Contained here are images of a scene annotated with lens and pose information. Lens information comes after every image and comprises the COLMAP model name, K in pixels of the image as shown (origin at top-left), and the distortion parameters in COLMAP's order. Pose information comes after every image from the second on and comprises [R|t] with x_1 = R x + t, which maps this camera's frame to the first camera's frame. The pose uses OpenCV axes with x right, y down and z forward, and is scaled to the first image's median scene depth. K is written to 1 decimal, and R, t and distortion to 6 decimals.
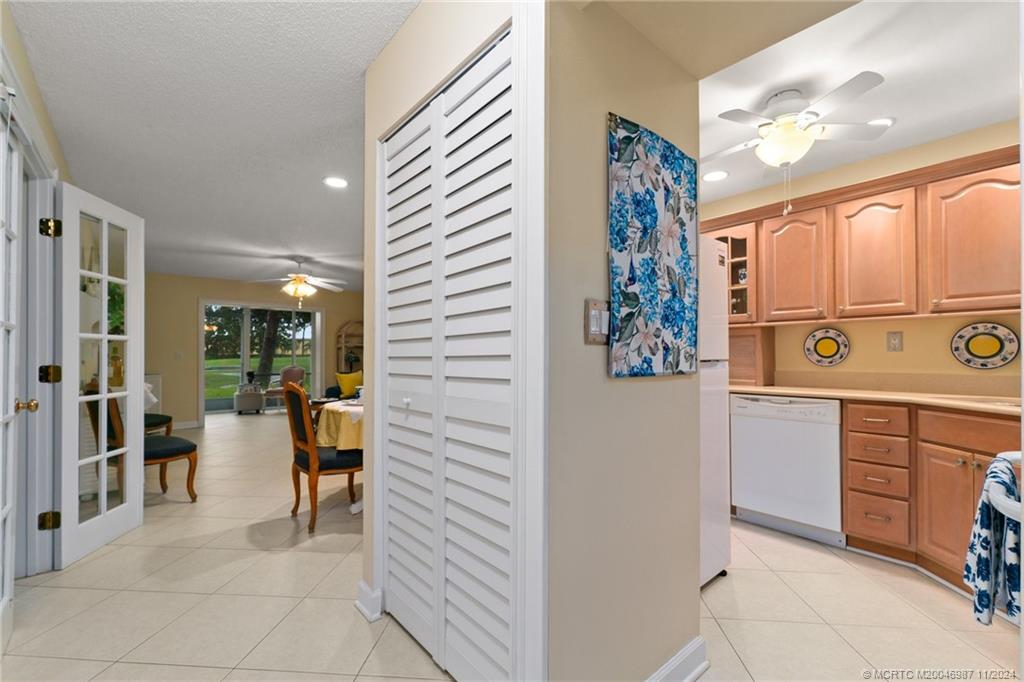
lens RADIAL K [[435.3, 0, 514.5], [0, 435.3, 356.3], [0, 0, 1]] dist [0.004069, 0.000124]
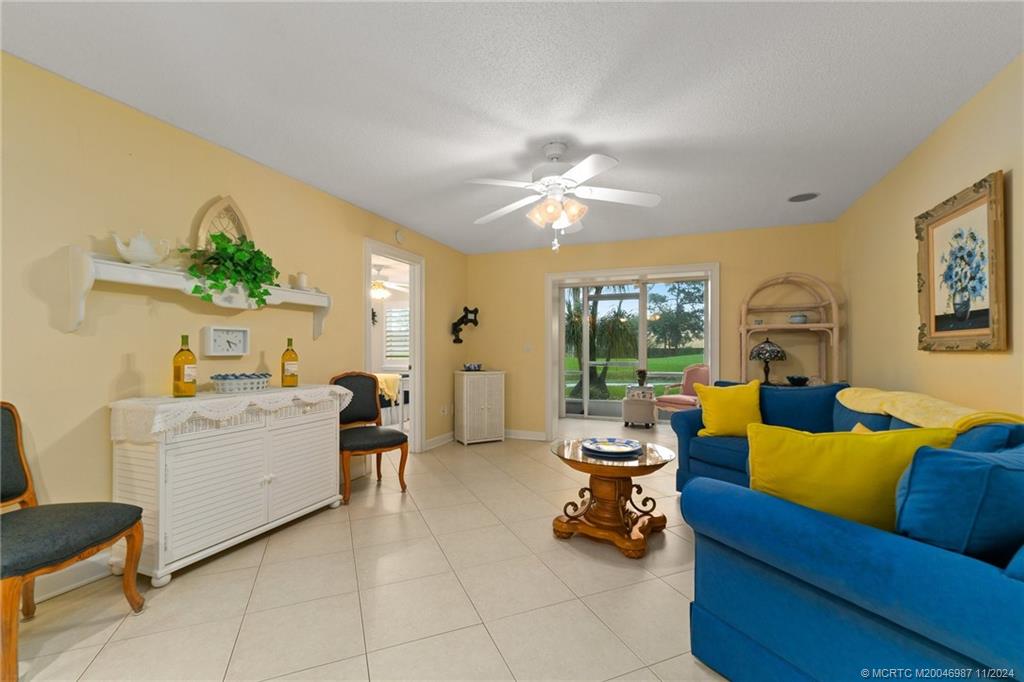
lens RADIAL K [[435.8, 0, 511.2], [0, 435.8, 346.4], [0, 0, 1]] dist [0.010433, -0.000170]
pose [[0.463822, -0.008273, -0.885890, -0.054044], [0.002797, 0.999965, -0.007874, 0.000320], [0.885924, 0.001174, 0.463829, 0.467794]]
